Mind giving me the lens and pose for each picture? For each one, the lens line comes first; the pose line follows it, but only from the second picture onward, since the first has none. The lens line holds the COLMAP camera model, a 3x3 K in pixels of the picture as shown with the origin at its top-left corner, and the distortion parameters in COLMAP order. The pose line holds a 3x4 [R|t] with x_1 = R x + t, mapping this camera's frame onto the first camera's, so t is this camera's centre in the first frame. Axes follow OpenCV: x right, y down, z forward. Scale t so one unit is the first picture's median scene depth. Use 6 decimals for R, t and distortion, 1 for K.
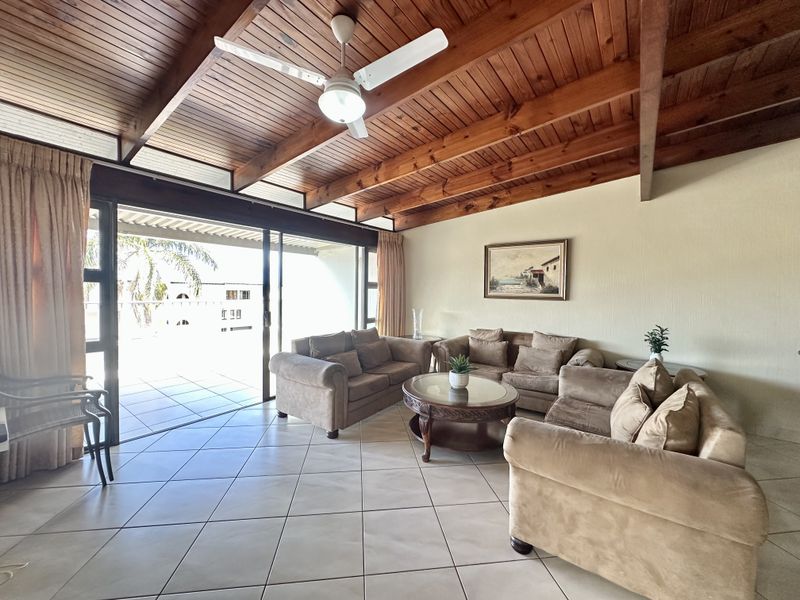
lens RADIAL K [[318.7, 0, 400.0], [0, 318.7, 300.0], [0, 0, 1]] dist [-0.001780, -0.000143]
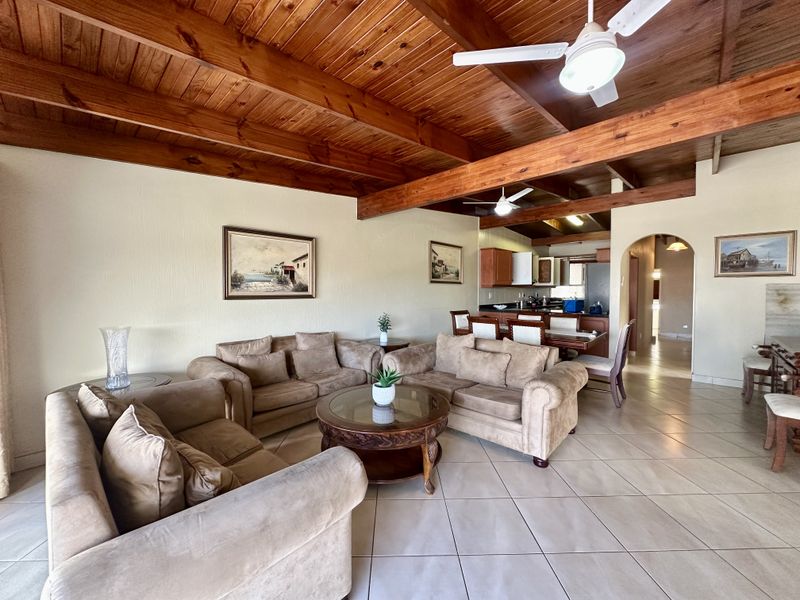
lens RADIAL K [[316.1, 0, 400.0], [0, 316.1, 300.0], [0, 0, 1]] dist [-0.001097, -0.000330]
pose [[0.115399, -0.047833, 0.992167, -0.440623], [0.029224, 0.998571, 0.044743, -0.028134], [-0.992889, 0.023832, 0.116632, 0.578983]]
